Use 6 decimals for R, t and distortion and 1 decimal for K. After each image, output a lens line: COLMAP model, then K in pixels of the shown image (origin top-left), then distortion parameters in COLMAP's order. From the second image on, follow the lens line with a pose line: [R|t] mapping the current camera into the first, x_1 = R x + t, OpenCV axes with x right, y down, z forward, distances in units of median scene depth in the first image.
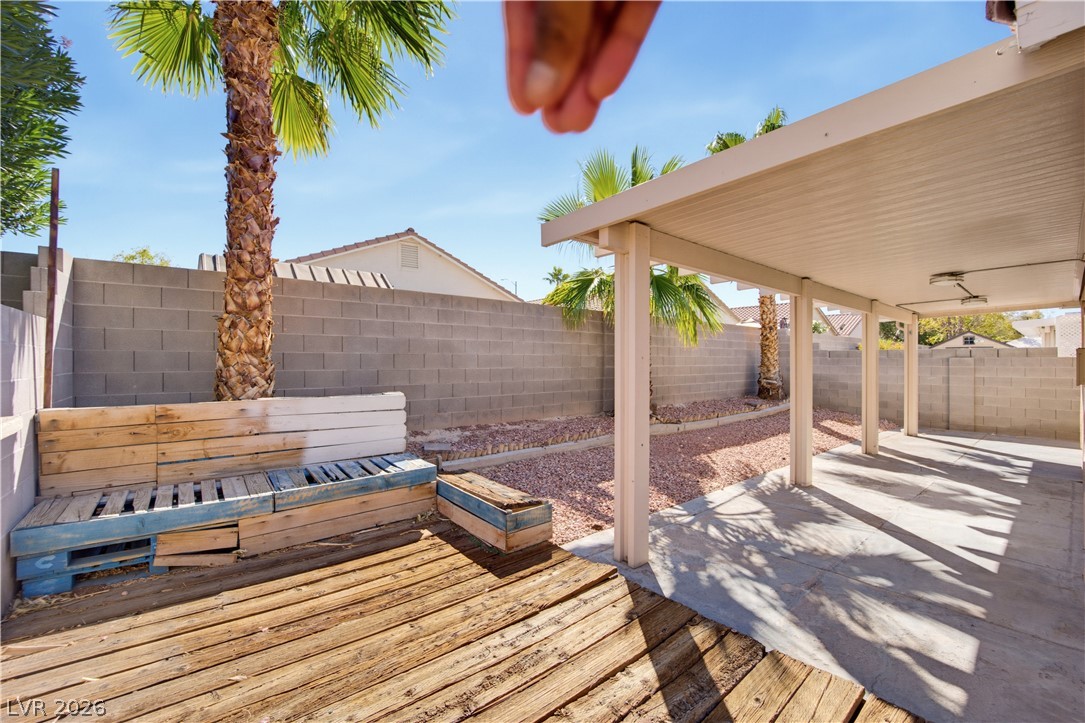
lens RADIAL K [[444.3, 0, 541.6], [0, 444.3, 365.1], [0, 0, 1]] dist [-0.022201, 0.000378]
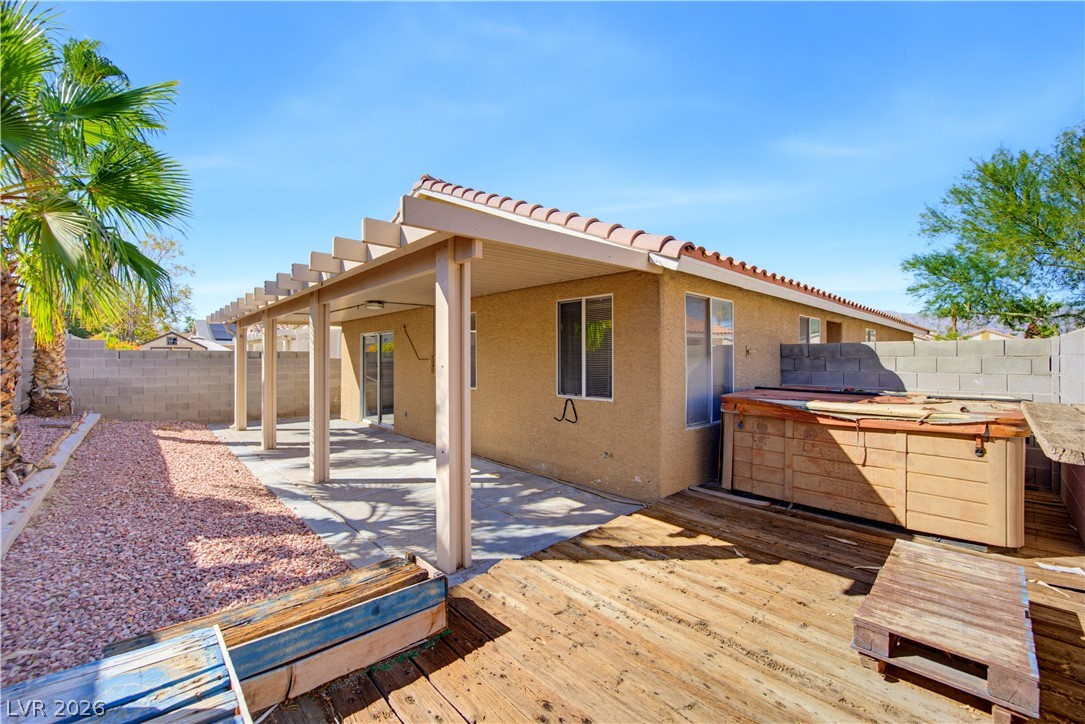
lens RADIAL K [[444.3, 0, 544.3], [0, 444.3, 353.8], [0, 0, 1]] dist [-0.022201, 0.000378]
pose [[-0.057774, 0.008096, 0.998297, -0.670199], [0.011502, 0.999906, -0.007443, -0.030019], [-0.998263, 0.011053, -0.057862, 0.690987]]
